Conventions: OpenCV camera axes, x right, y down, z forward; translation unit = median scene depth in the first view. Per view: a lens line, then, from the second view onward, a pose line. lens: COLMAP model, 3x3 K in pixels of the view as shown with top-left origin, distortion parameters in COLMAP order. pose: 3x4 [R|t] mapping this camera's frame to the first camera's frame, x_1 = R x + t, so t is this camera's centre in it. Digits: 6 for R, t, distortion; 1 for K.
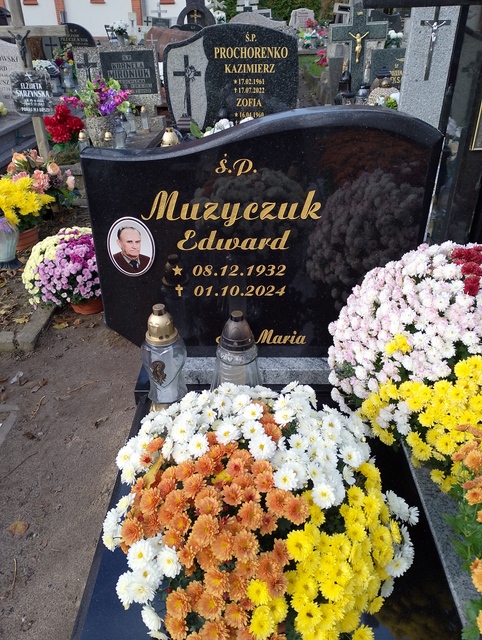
lens RADIAL K [[521.6, 0, 236.0], [0, 521.6, 321.4], [0, 0, 1]] dist [0.046704, -0.062375]
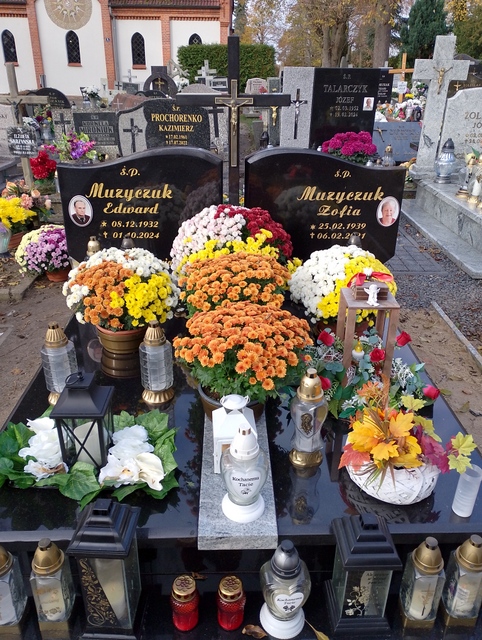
lens RADIAL K [[521.6, 0, 242.6], [0, 521.6, 323.4], [0, 0, 1]] dist [0.046704, -0.062375]
pose [[0.998077, -0.000357, 0.061991, 0.131738], [0.006001, 0.995844, -0.090875, 0.210211], [-0.061701, 0.091073, 0.993931, -0.449449]]
